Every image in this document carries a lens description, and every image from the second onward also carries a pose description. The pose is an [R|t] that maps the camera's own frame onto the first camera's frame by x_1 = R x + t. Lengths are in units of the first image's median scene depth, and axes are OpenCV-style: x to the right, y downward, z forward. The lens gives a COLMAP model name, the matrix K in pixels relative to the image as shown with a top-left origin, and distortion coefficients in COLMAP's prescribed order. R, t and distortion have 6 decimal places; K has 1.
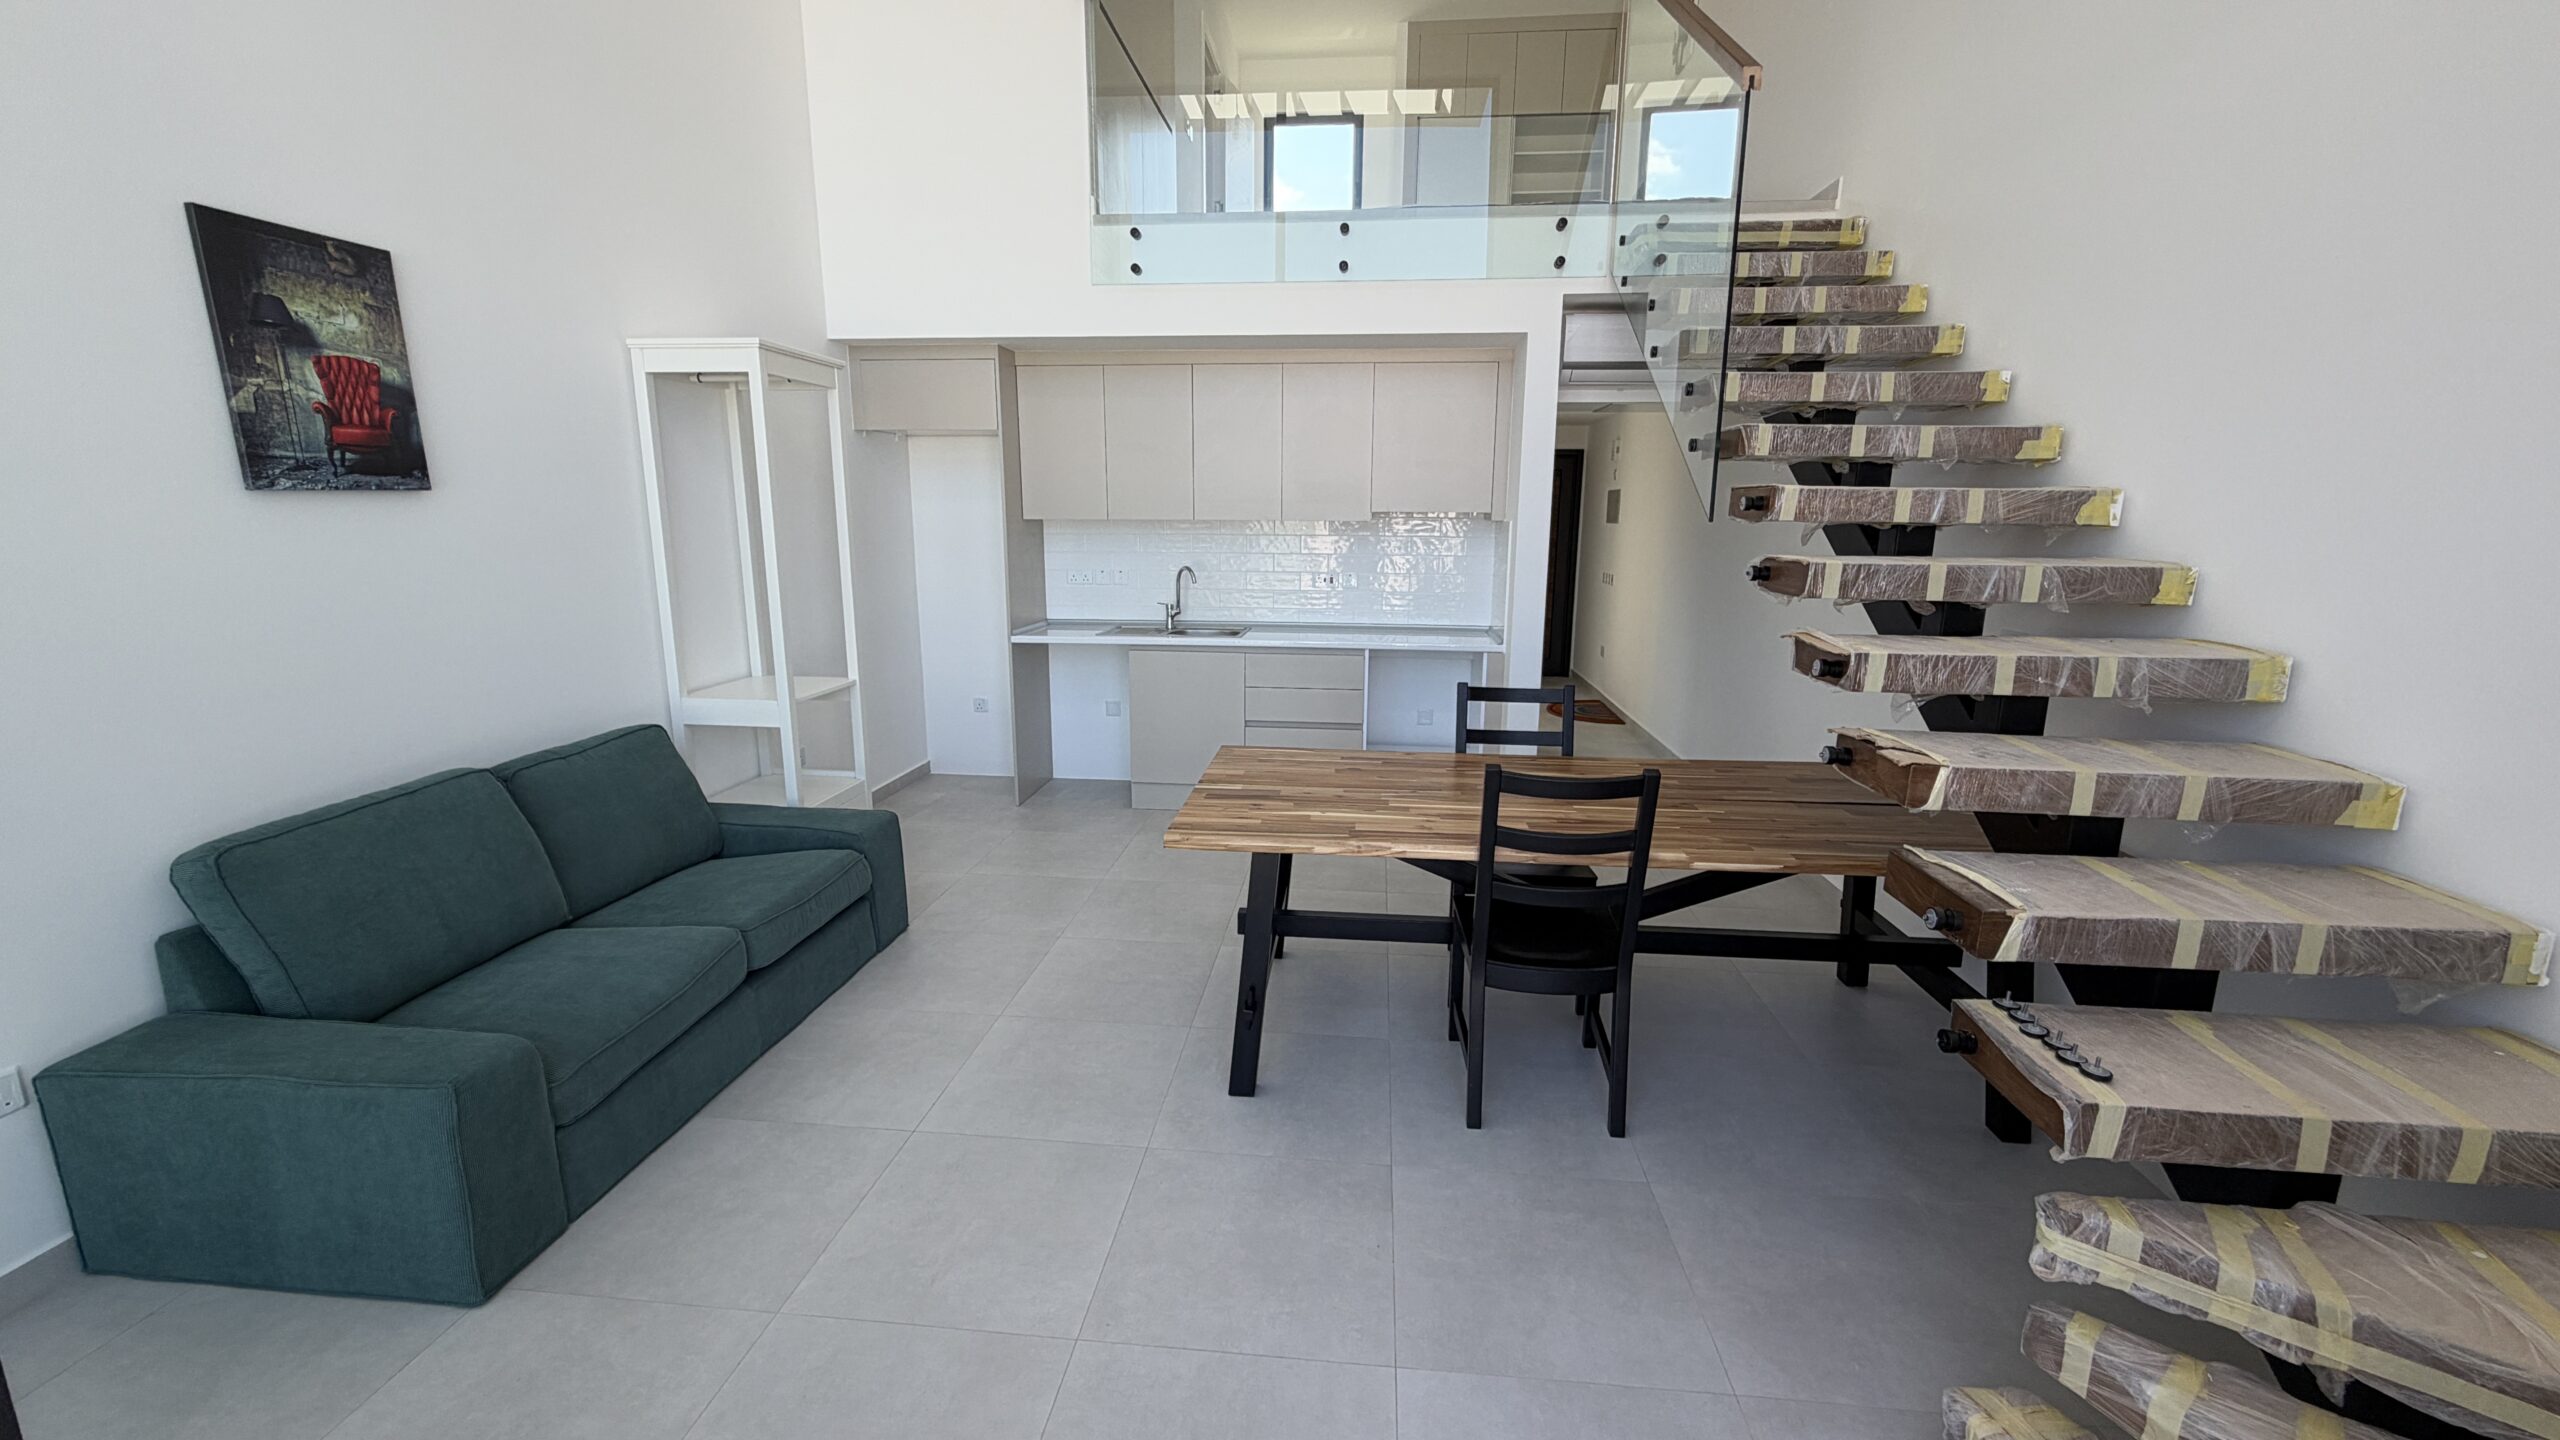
lens RADIAL K [[1014.5, 0, 1273.5], [0, 1014.5, 720.8], [0, 0, 1]] dist [-0.000506, 0.000116]
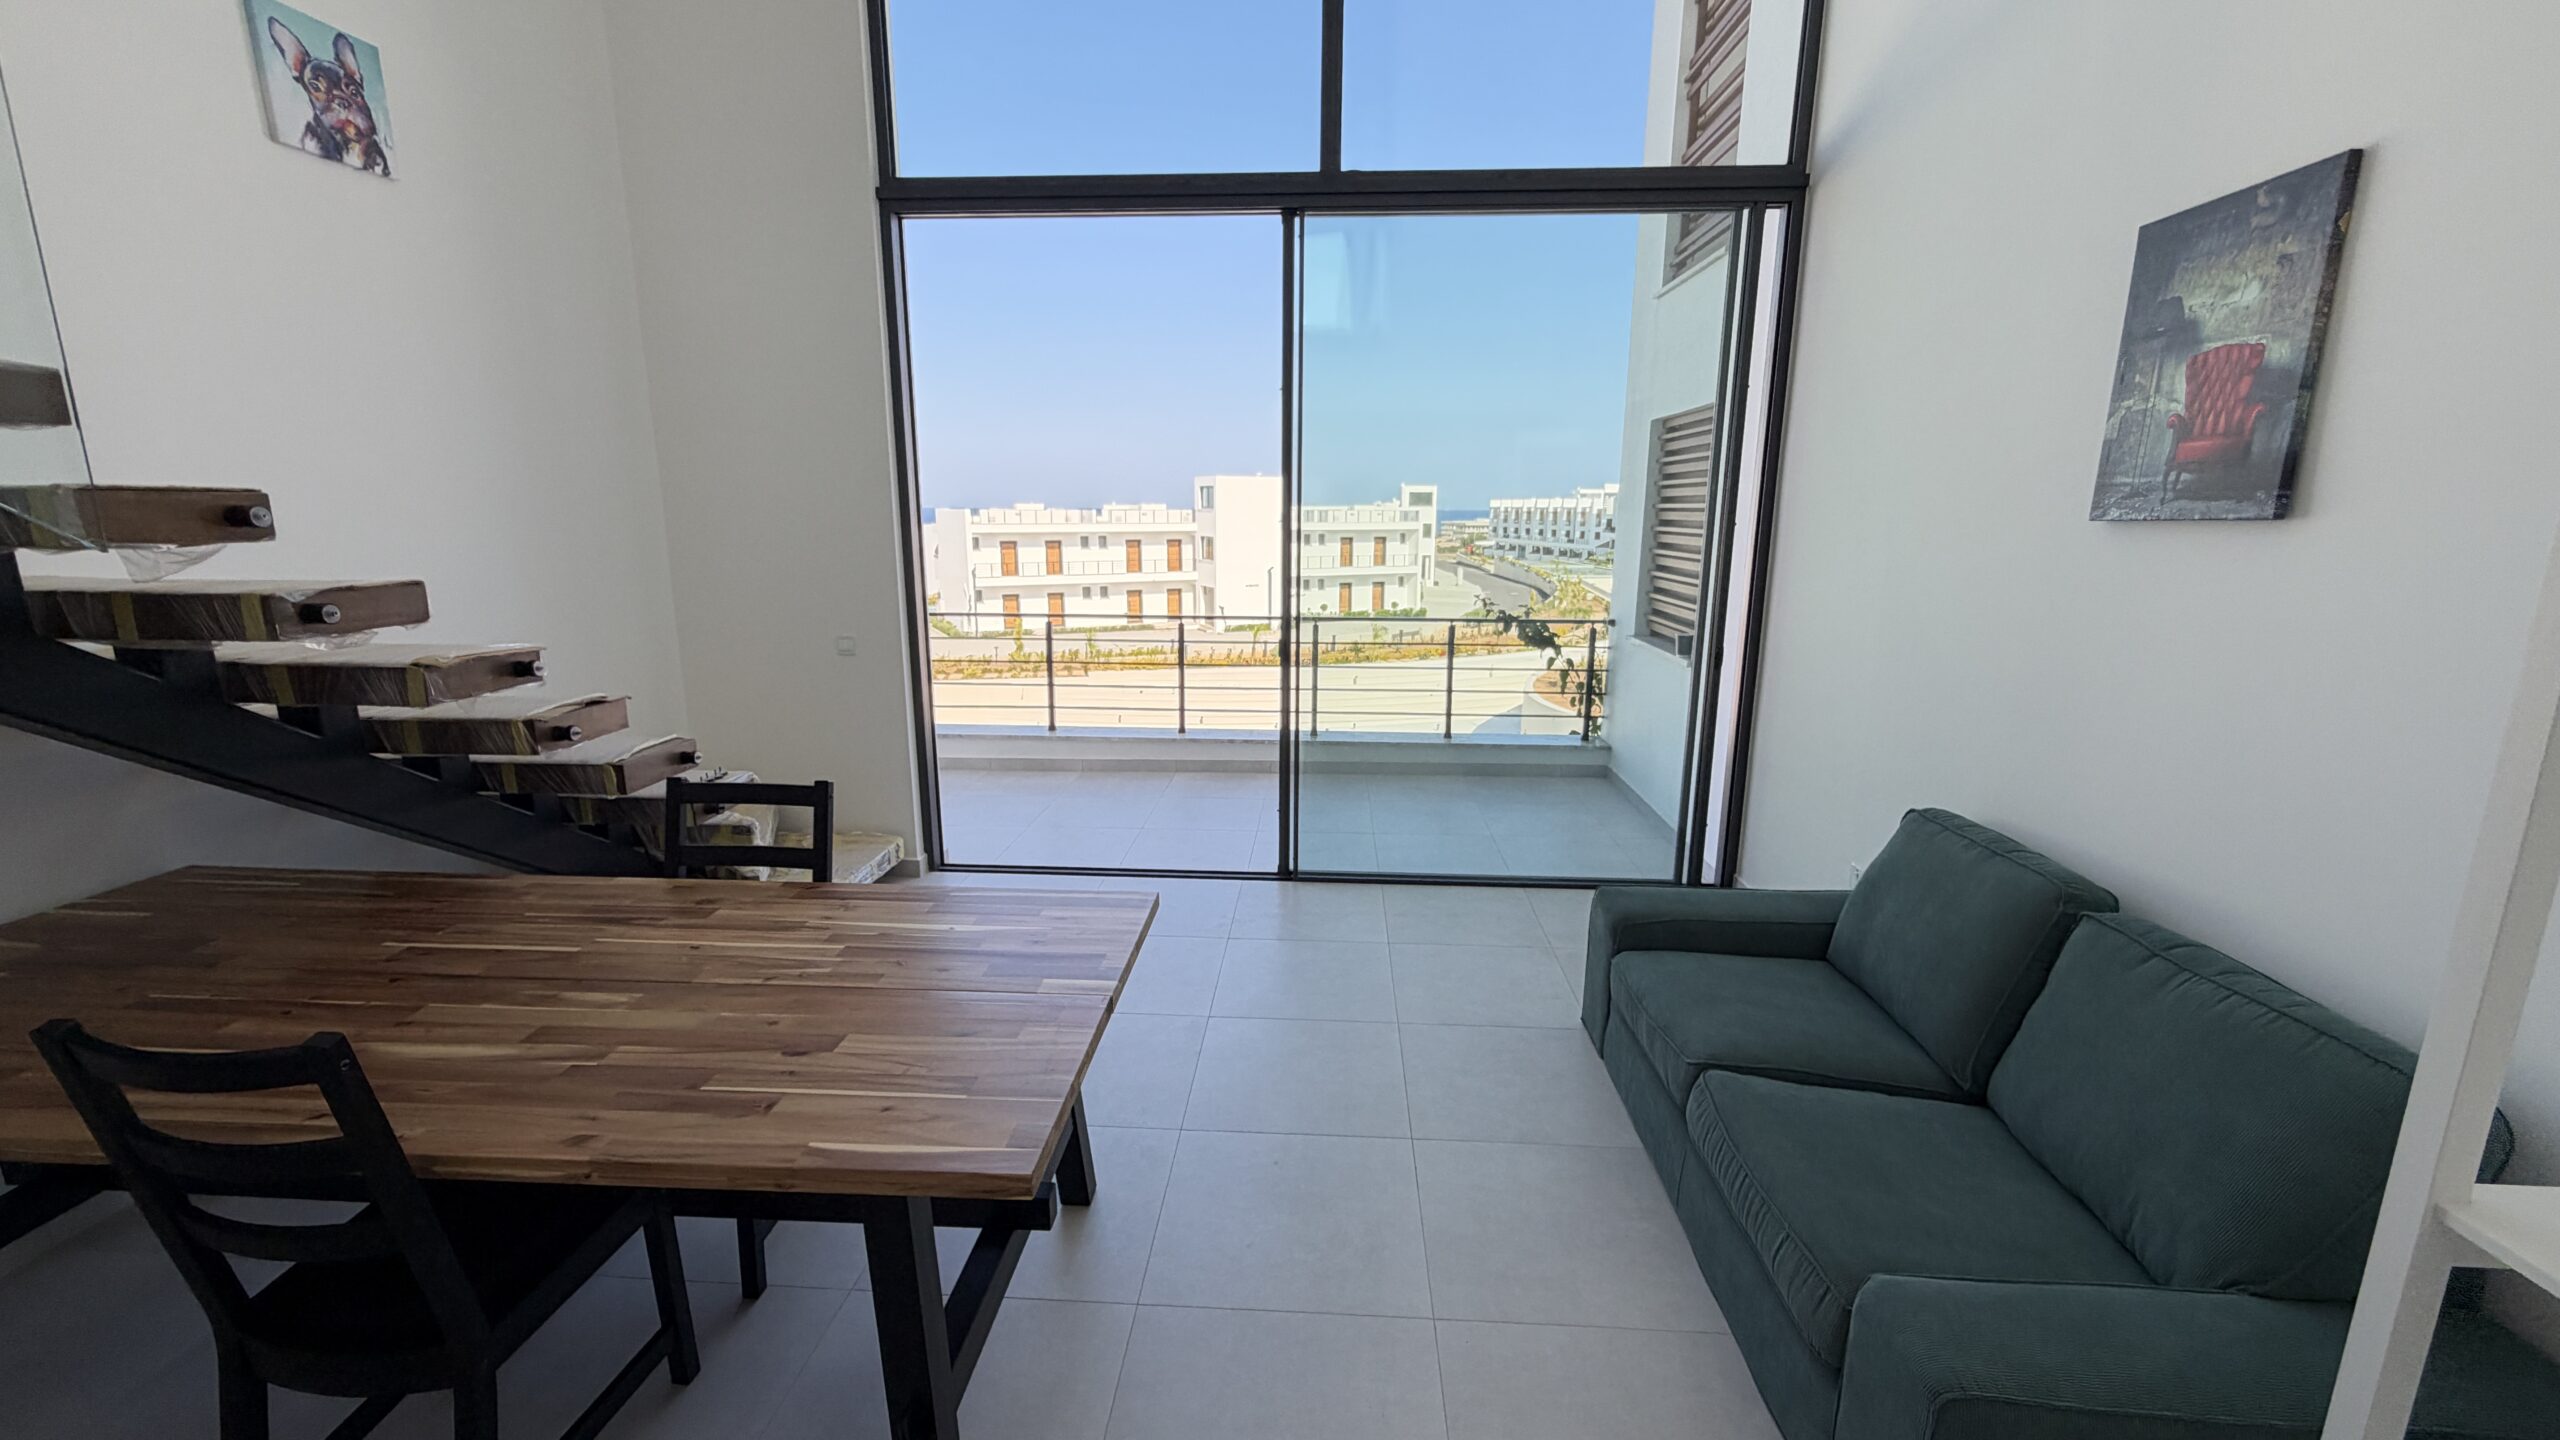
lens RADIAL K [[1014.5, 0, 1273.1], [0, 1014.5, 725.8], [0, 0, 1]] dist [-0.000506, 0.000116]
pose [[-0.999068, -0.003346, -0.043045, -0.124212], [-0.020474, 0.914478, 0.404117, -0.283866], [0.038012, 0.404622, -0.913694, 1.294631]]
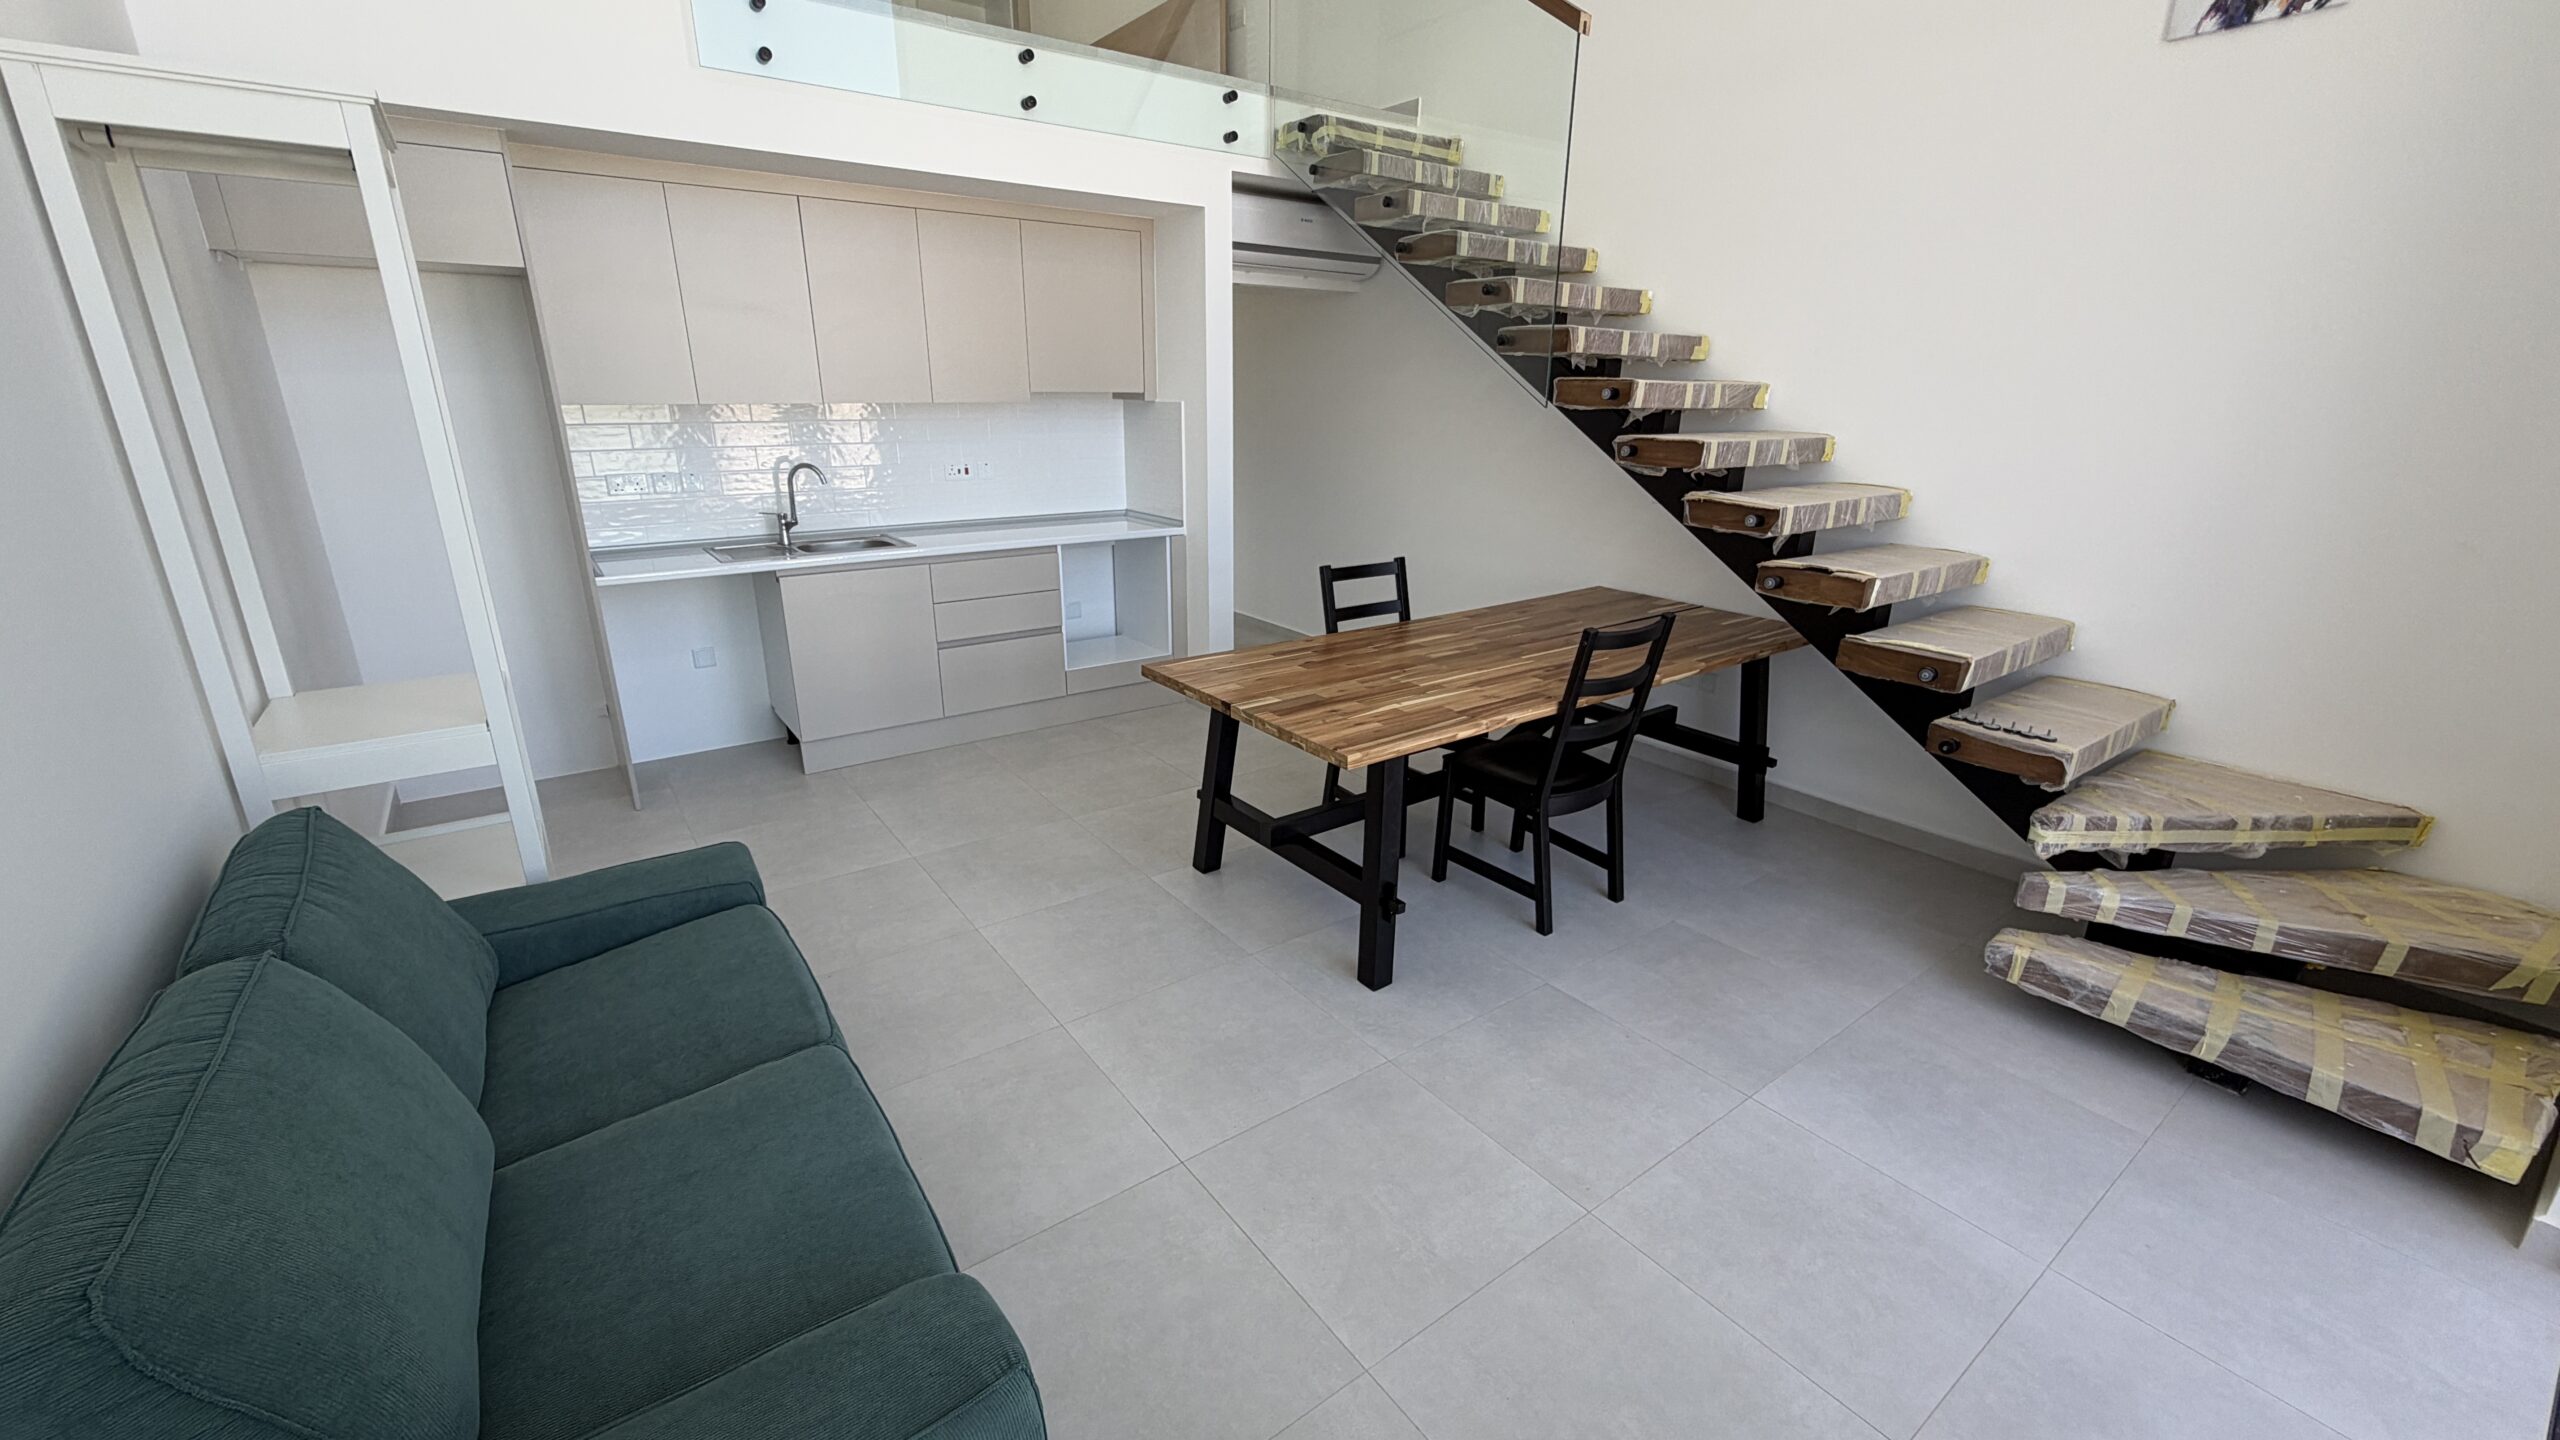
lens RADIAL K [[1014.5, 0, 1268.6], [0, 1014.5, 721.1], [0, 0, 1]] dist [-0.000506, 0.000116]
pose [[0.746028, -0.209771, 0.632011, -0.558709], [0.129867, 0.976696, 0.170881, -0.068254], [-0.653128, -0.045405, 0.755885, 0.239503]]
